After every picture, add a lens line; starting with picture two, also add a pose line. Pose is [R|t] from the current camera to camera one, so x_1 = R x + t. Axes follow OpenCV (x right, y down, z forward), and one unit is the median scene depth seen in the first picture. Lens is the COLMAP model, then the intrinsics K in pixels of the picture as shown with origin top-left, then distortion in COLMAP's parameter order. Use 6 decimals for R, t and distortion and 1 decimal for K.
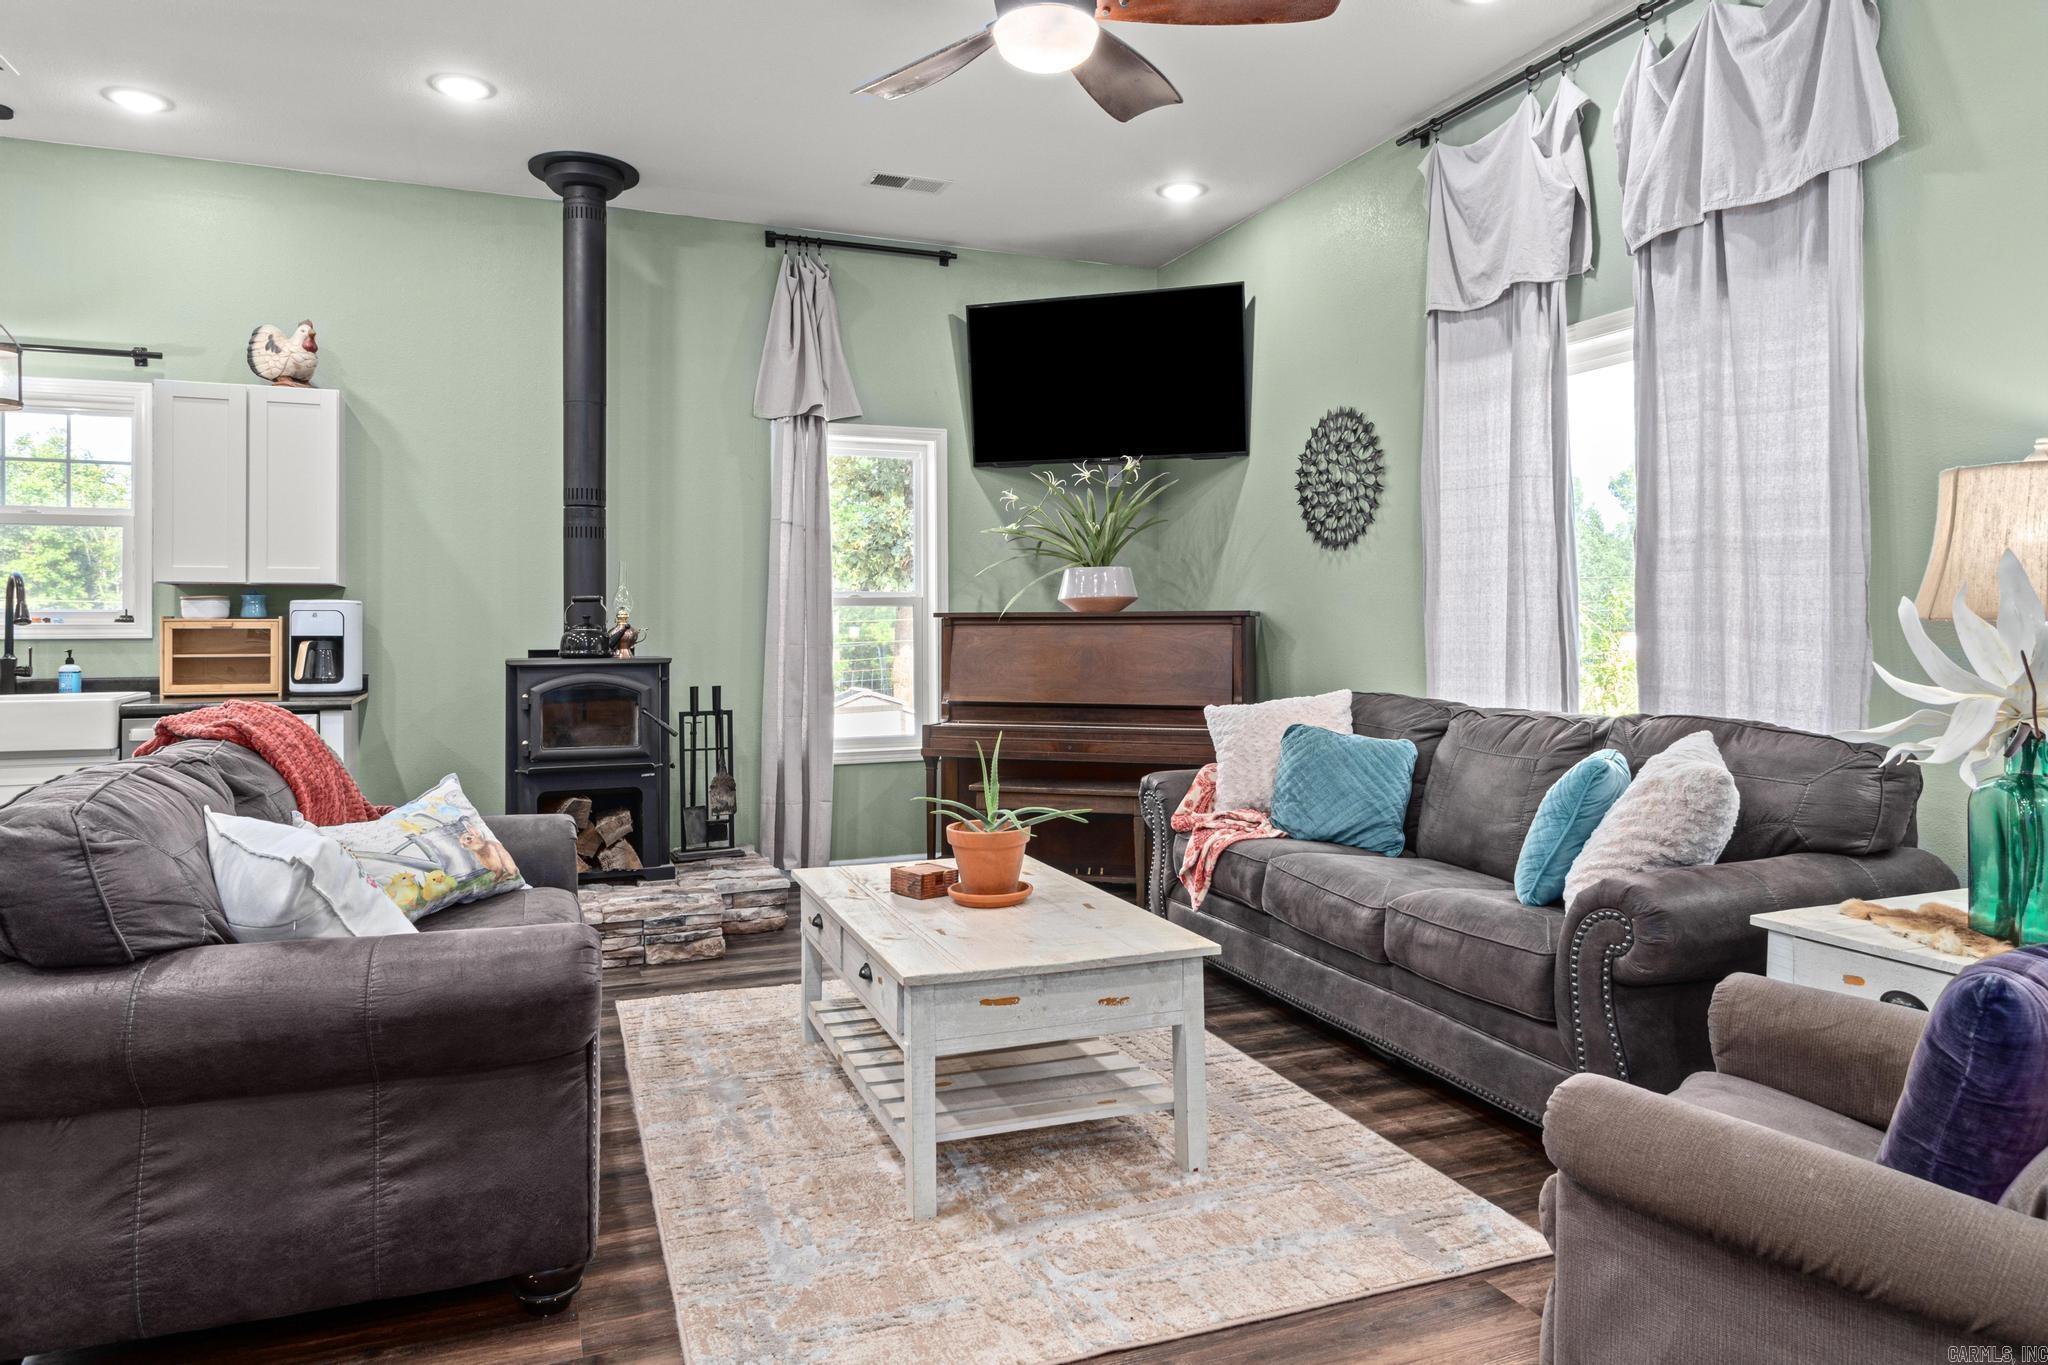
lens RADIAL K [[1261.0, 0, 1040.7], [0, 1261.0, 623.3], [0, 0, 1]] dist [-0.001040, -0.003484]
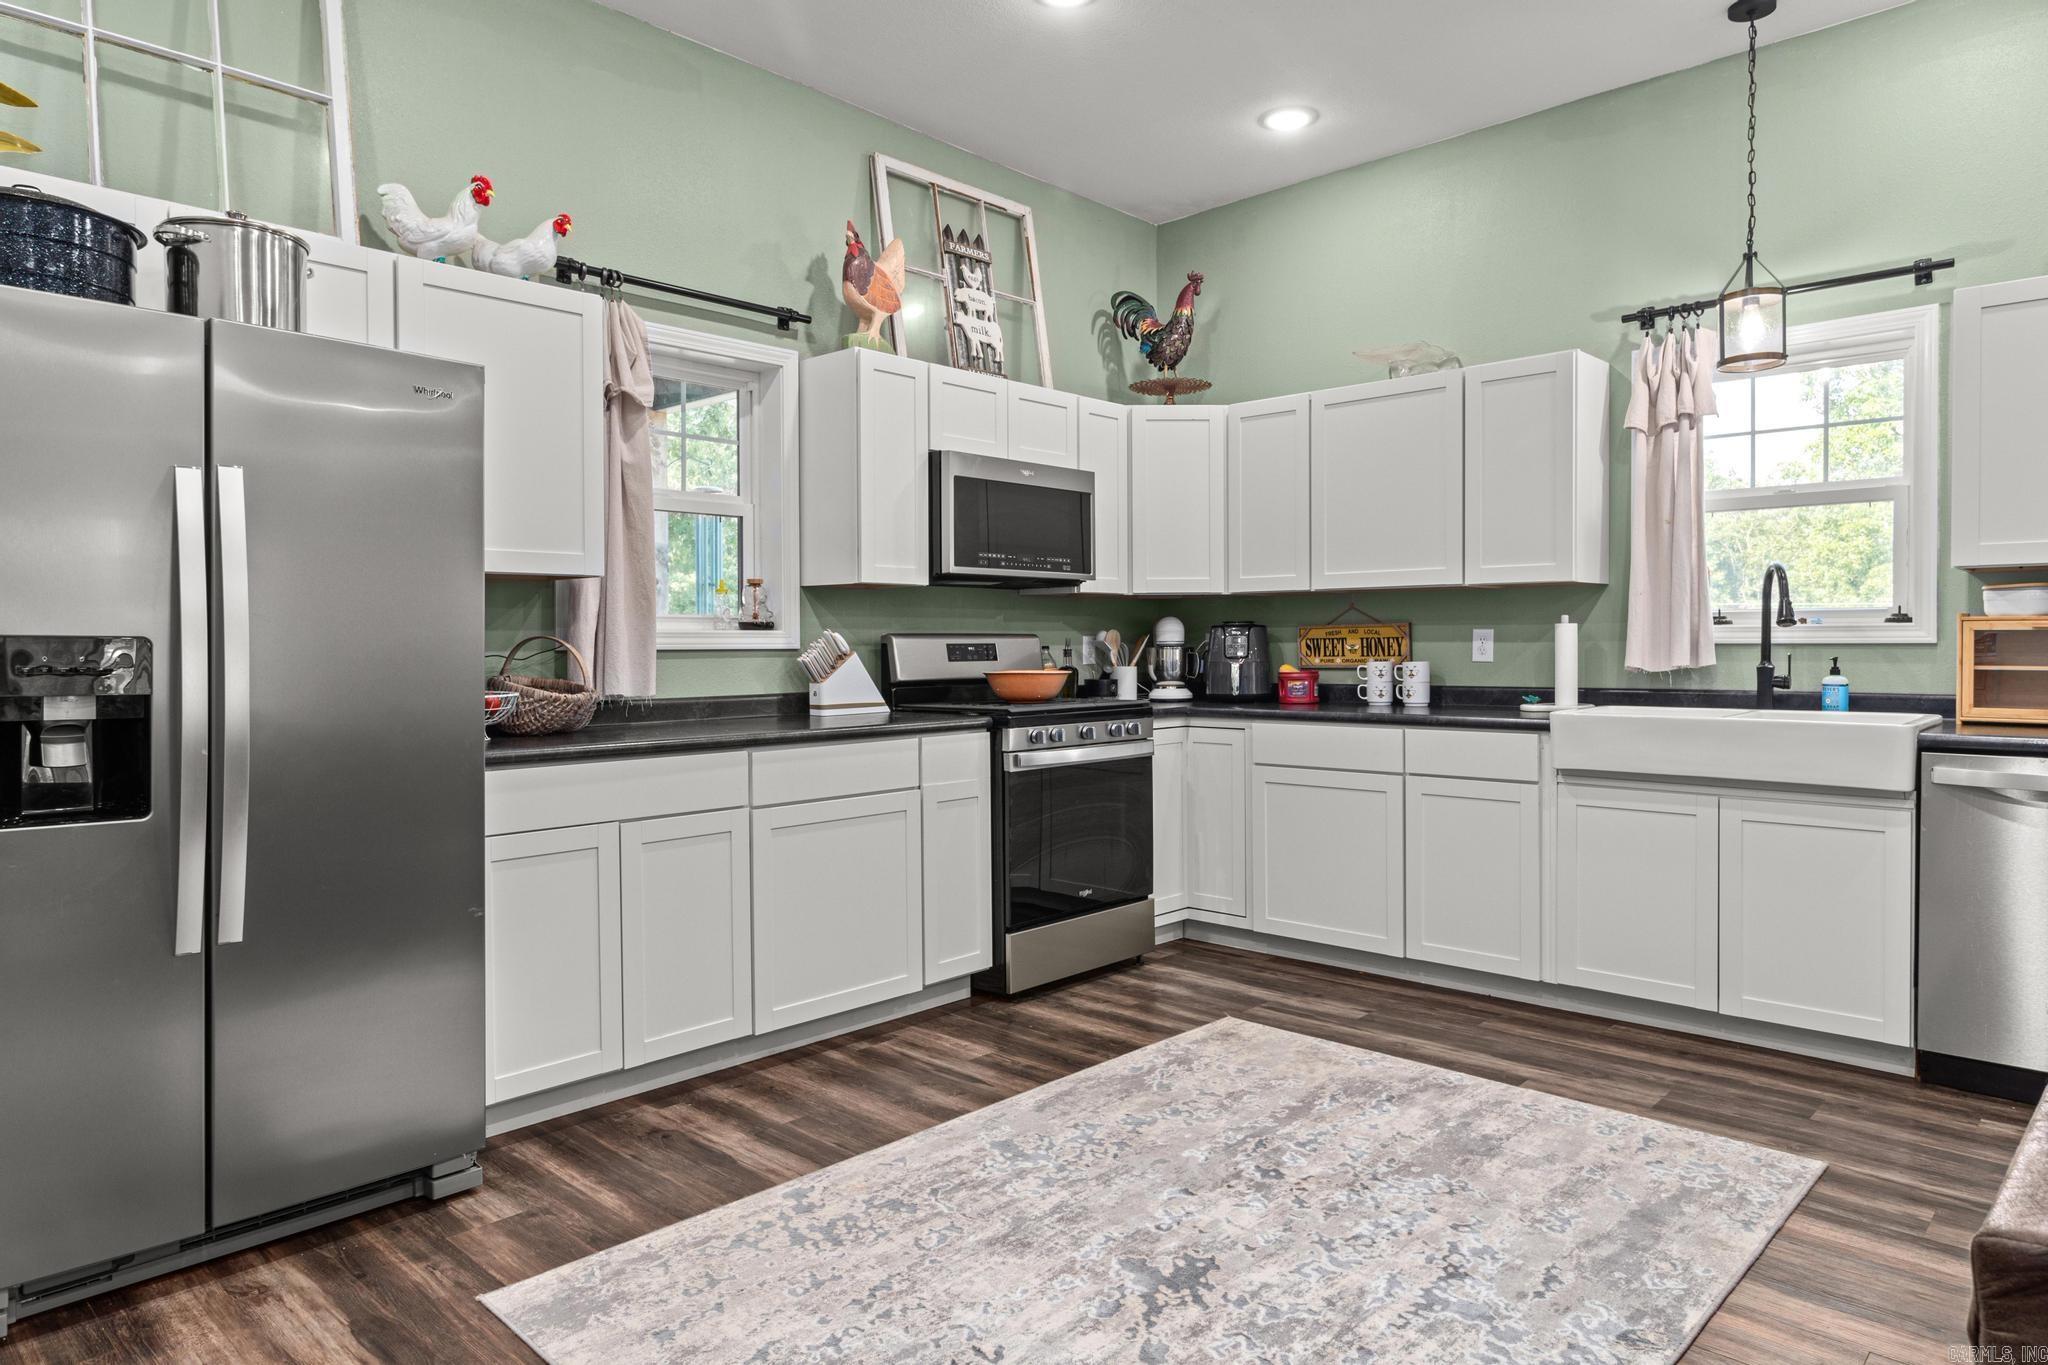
lens RADIAL K [[1261.0, 0, 1030.4], [0, 1261.0, 662.6], [0, 0, 1]] dist [-0.001040, -0.003484]
pose [[0.409500, 0.018758, -0.912117, -0.239504], [0.006212, 0.999708, 0.023348, 0.002411], [0.912289, -0.015227, 0.409264, 0.195701]]
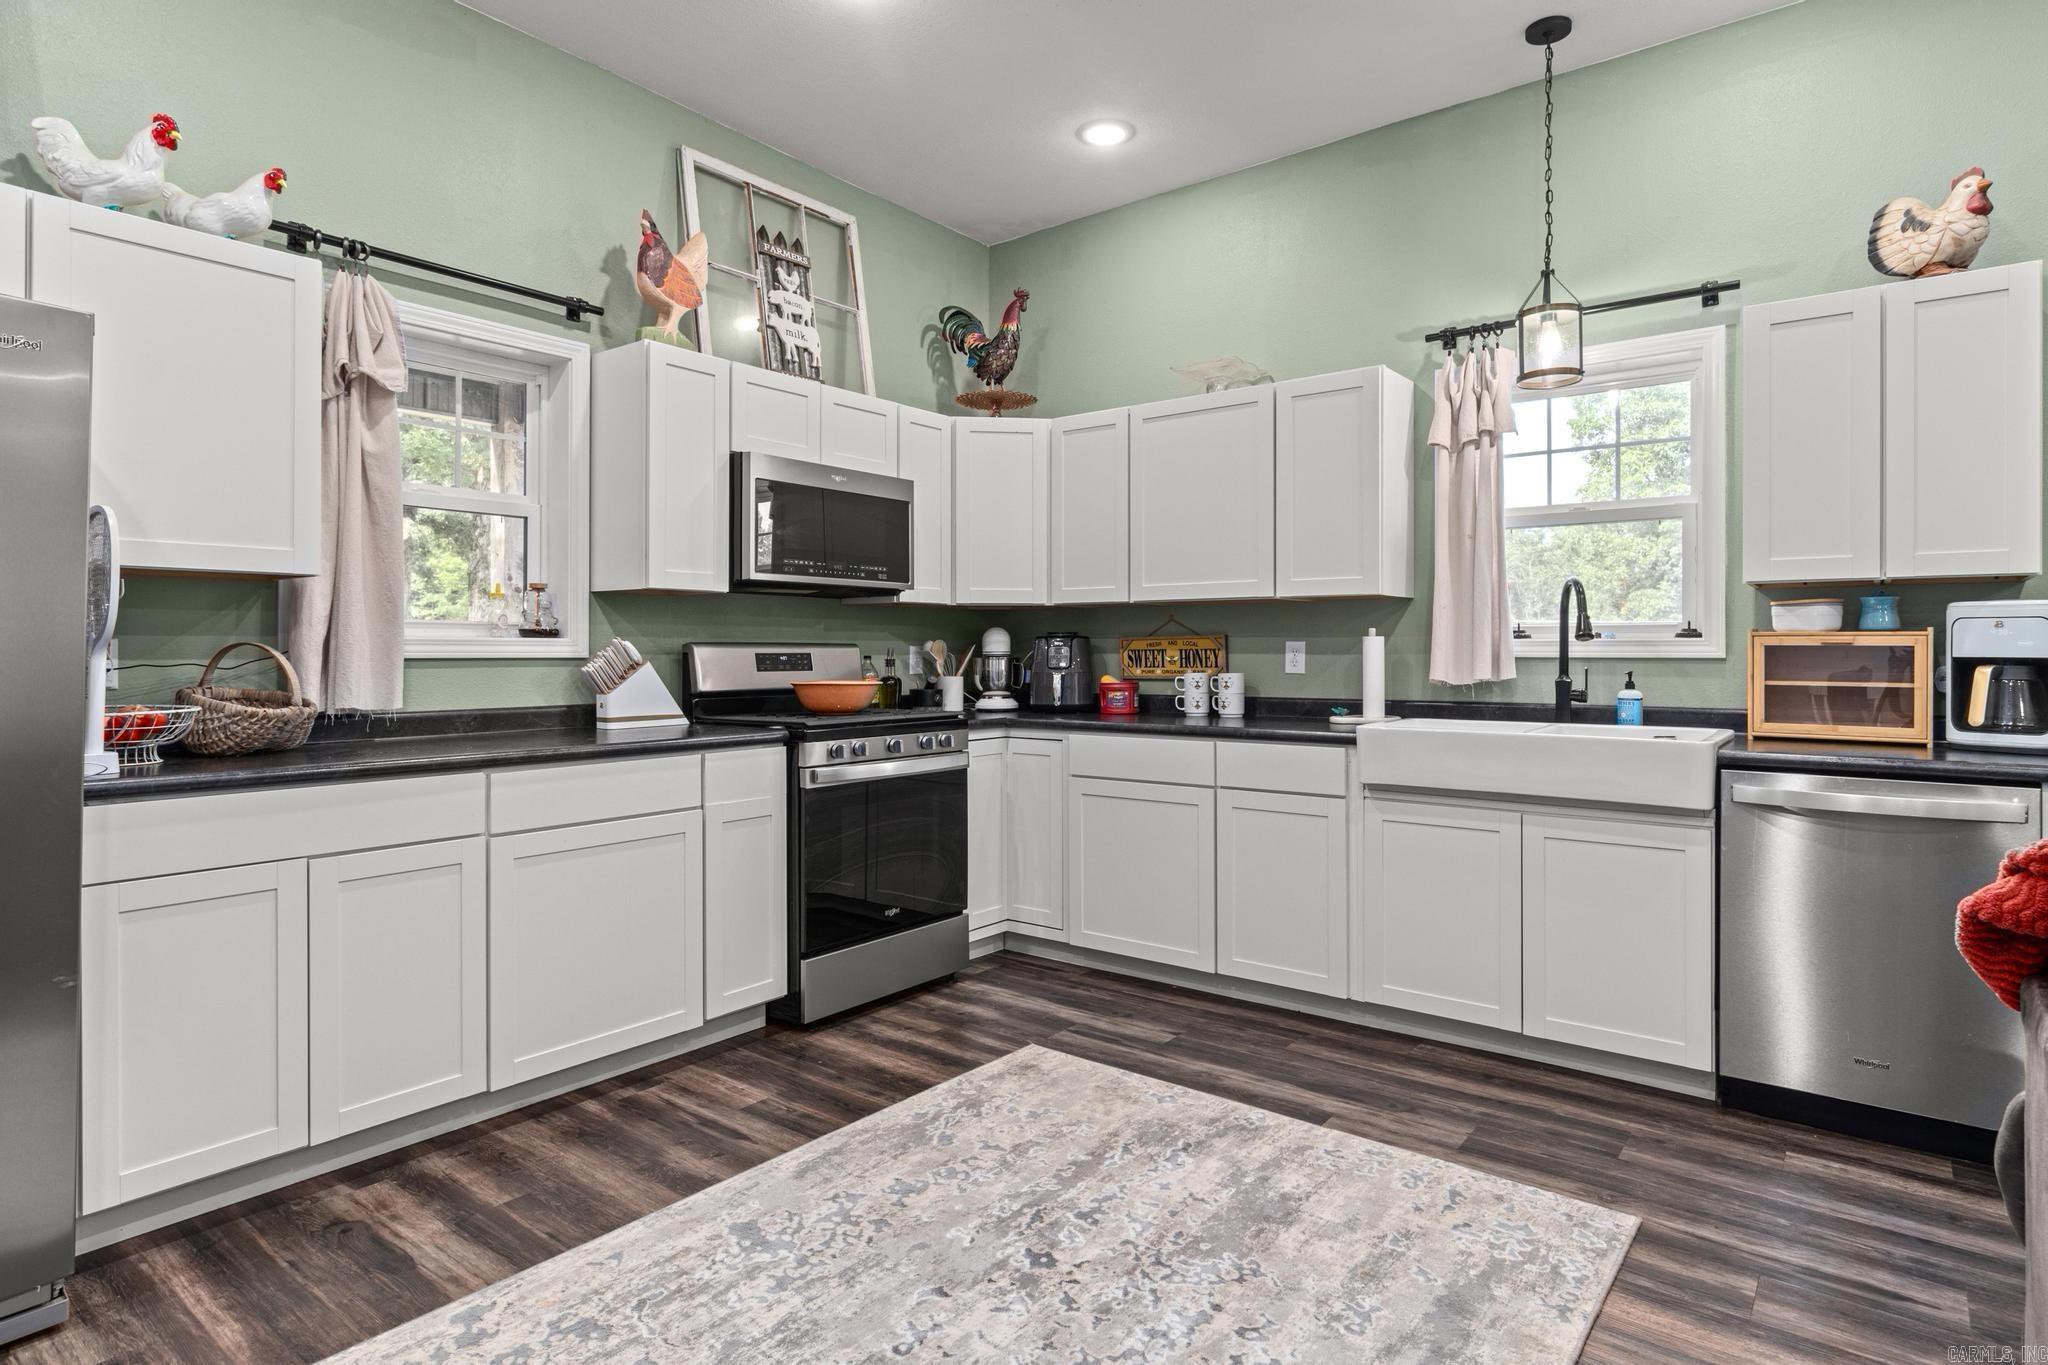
lens RADIAL K [[1098.9, 0, 1030.9], [0, 1098.9, 647.4], [0, 0, 1]] dist [-0.004161, 0.000476]
pose [[0.491278, 0.003095, -0.870998, -0.332341], [0.000011, 0.999994, 0.003560, 0.002908], [0.871003, -0.001758, 0.491274, 0.305056]]
